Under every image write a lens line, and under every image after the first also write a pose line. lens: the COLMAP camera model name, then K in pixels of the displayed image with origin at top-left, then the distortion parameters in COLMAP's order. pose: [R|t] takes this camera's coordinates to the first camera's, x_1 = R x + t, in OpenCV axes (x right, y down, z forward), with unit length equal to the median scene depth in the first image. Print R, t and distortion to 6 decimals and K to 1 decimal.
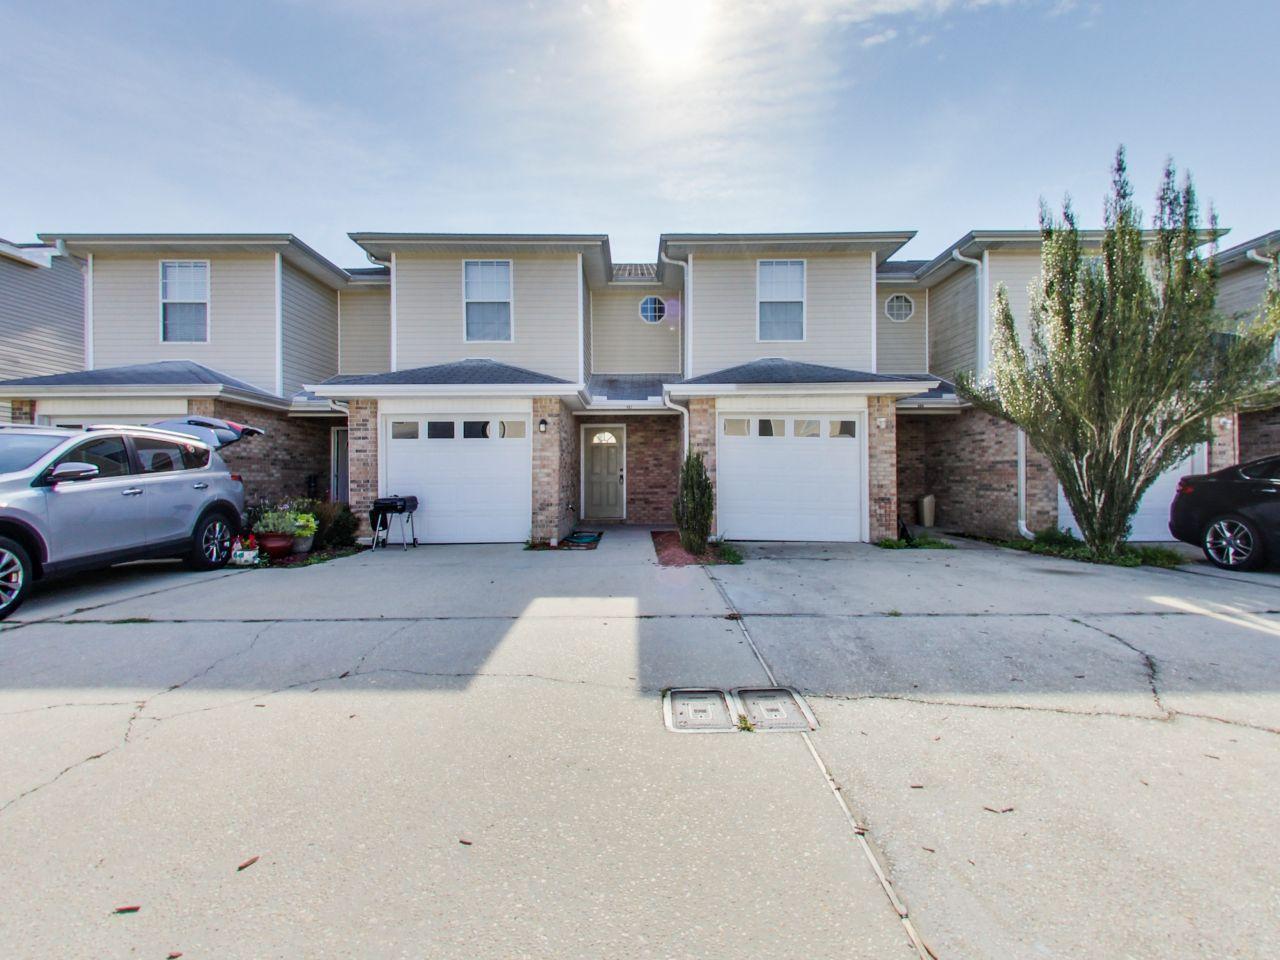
lens RADIAL K [[571.5, 0, 634.3], [0, 571.5, 475.6], [0, 0, 1]] dist [-0.001445, -0.000073]
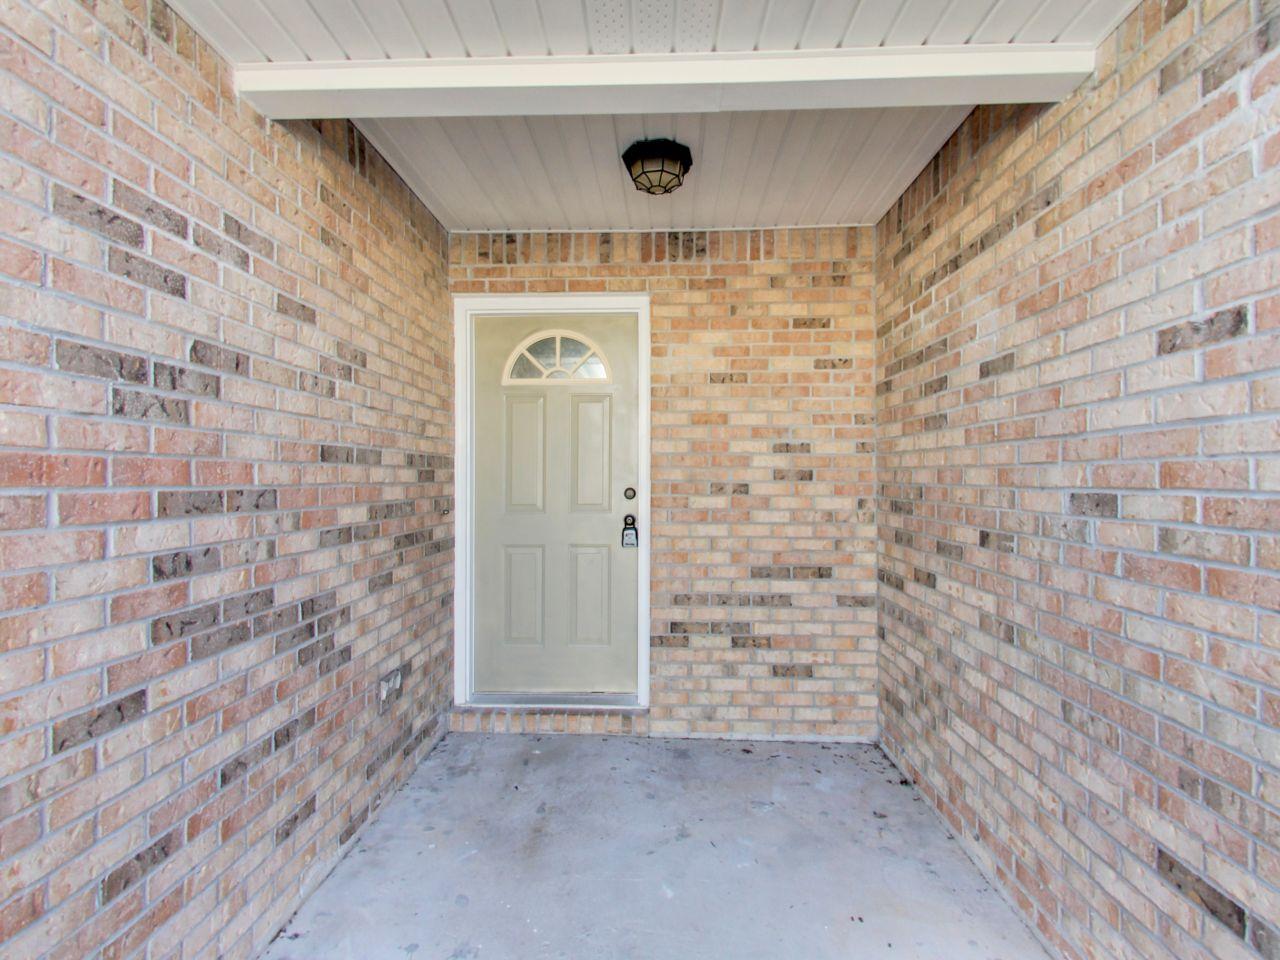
lens RADIAL K [[571.5, 0, 634.3], [0, 571.5, 475.6], [0, 0, 1]] dist [-0.001445, -0.000073]
pose [[0.999070, 0.002962, -0.043023, -0.012775], [-0.003174, 0.999983, -0.004876, -0.019762], [0.043008, 0.005008, 0.999062, 0.923050]]
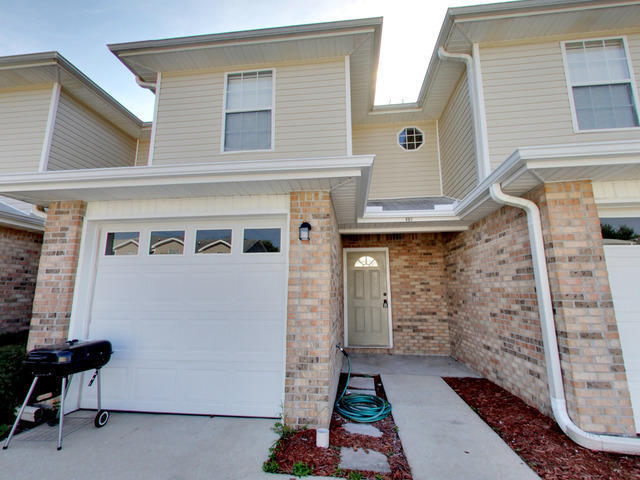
lens RADIAL K [[285.7, 0, 317.2], [0, 285.7, 237.8], [0, 0, 1]] dist [-0.001445, -0.000073]
pose [[0.992504, -0.017262, -0.120989, -0.092962], [-0.005296, 0.982969, -0.183694, -0.017942], [0.122100, 0.182958, 0.975509, 0.595184]]
